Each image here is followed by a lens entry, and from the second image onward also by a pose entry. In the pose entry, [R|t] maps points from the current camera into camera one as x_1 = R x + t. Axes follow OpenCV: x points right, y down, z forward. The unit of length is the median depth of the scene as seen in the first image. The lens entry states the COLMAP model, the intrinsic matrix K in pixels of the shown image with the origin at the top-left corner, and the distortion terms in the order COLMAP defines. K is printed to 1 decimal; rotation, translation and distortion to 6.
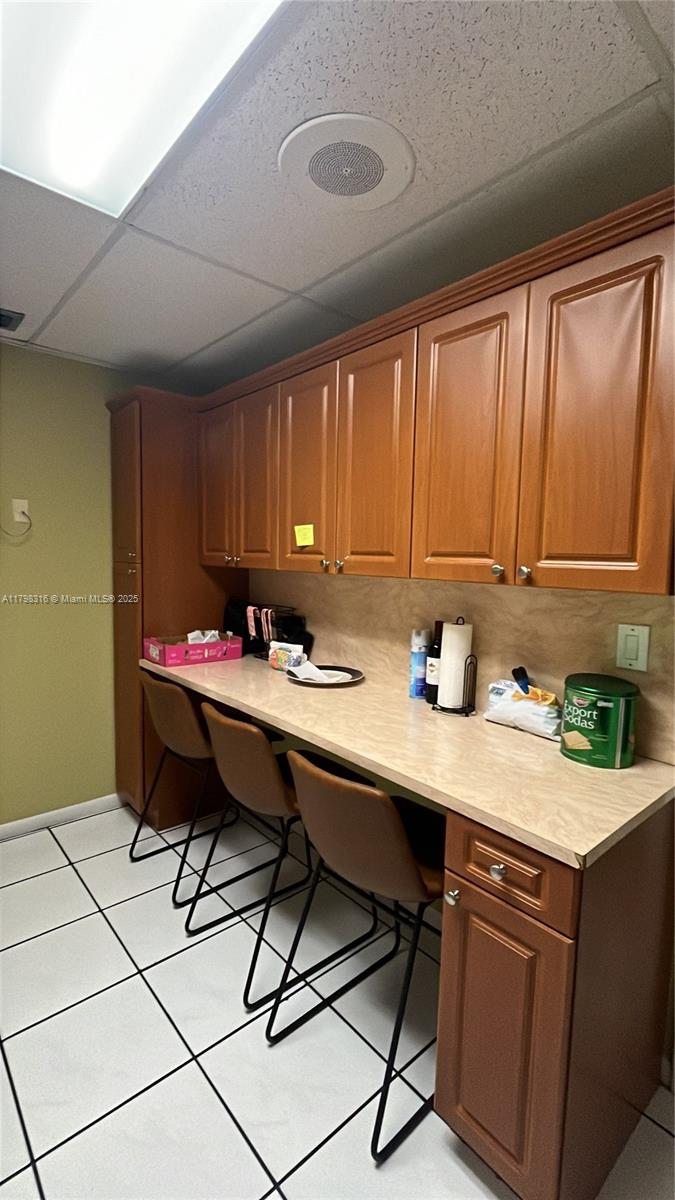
lens RADIAL K [[535.3, 0, 337.8], [0, 535.3, 599.7], [0, 0, 1]] dist [0.003287, 0.000341]
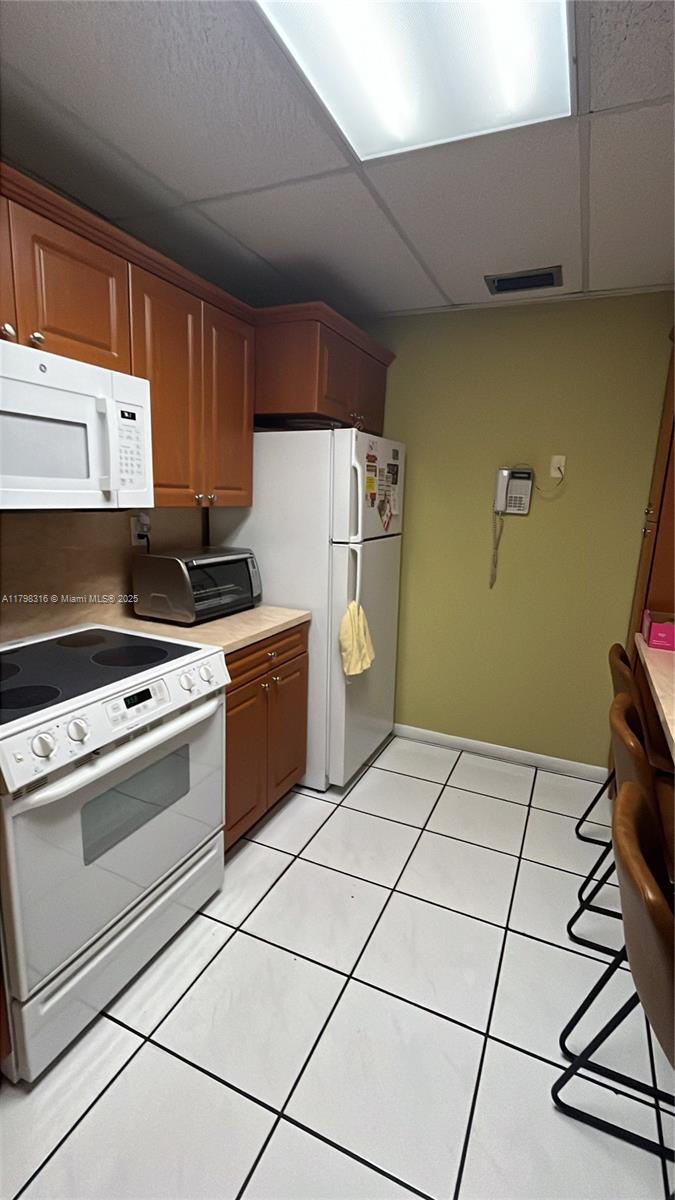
lens RADIAL K [[535.3, 0, 338.1], [0, 535.3, 601.0], [0, 0, 1]] dist [0.003287, 0.000341]
pose [[0.411126, 0.173395, -0.894935, 0.247131], [-0.106839, 0.984142, 0.141598, -0.013496], [0.905296, 0.037399, 0.423132, 0.225976]]
